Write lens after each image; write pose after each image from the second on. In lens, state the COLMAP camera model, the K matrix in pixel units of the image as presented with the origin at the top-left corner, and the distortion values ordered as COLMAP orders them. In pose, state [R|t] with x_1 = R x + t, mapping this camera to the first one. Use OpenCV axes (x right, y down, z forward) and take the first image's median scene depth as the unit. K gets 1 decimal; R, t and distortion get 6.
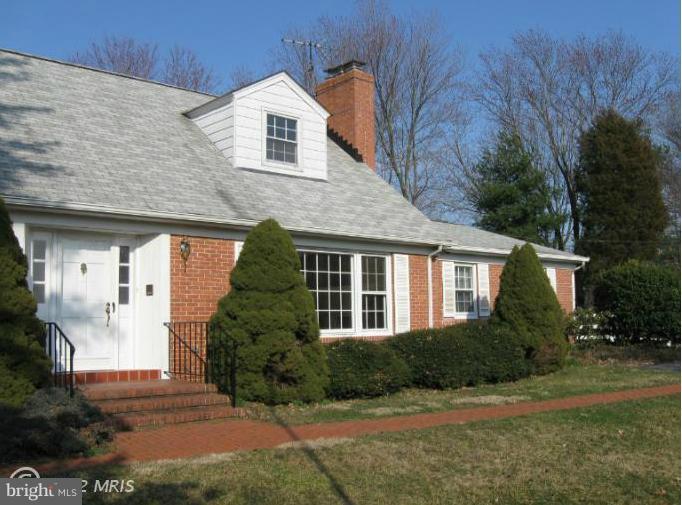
lens RADIAL K [[724.3, 0, 341.0], [0, 724.3, 252.5], [0, 0, 1]] dist [-0.111084, 0.028343]
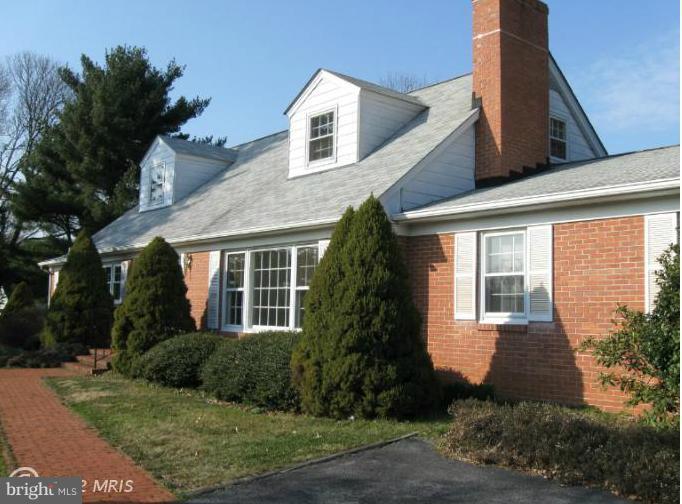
lens RADIAL K [[724.3, 0, 341.0], [0, 724.3, 252.0], [0, 0, 1]] dist [-0.111084, 0.028343]
pose [[-0.039472, -0.060617, -0.997380, 0.976879], [0.086078, 0.994241, -0.063833, 0.074956], [0.995506, -0.088372, -0.034027, 1.122369]]
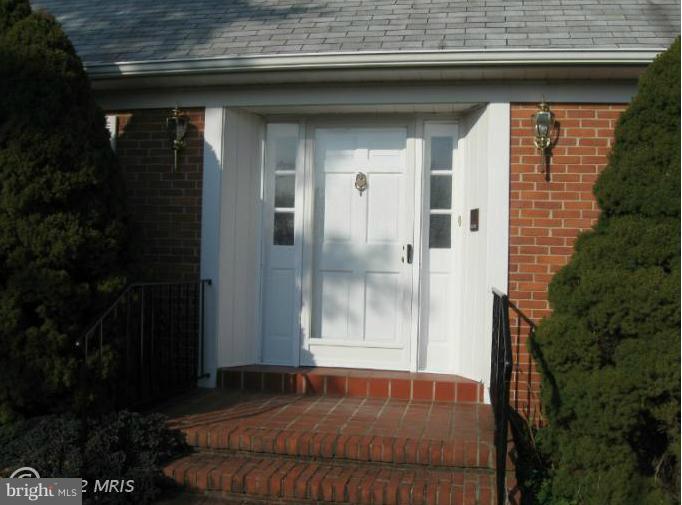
lens RADIAL K [[724.3, 0, 341.0], [0, 724.3, 252.5], [0, 0, 1]] dist [-0.111084, 0.028343]
pose [[0.613143, 0.021732, -0.789673, 0.059020], [0.047355, 0.996813, 0.064201, 0.031168], [0.788551, -0.076759, 0.610160, 0.507654]]
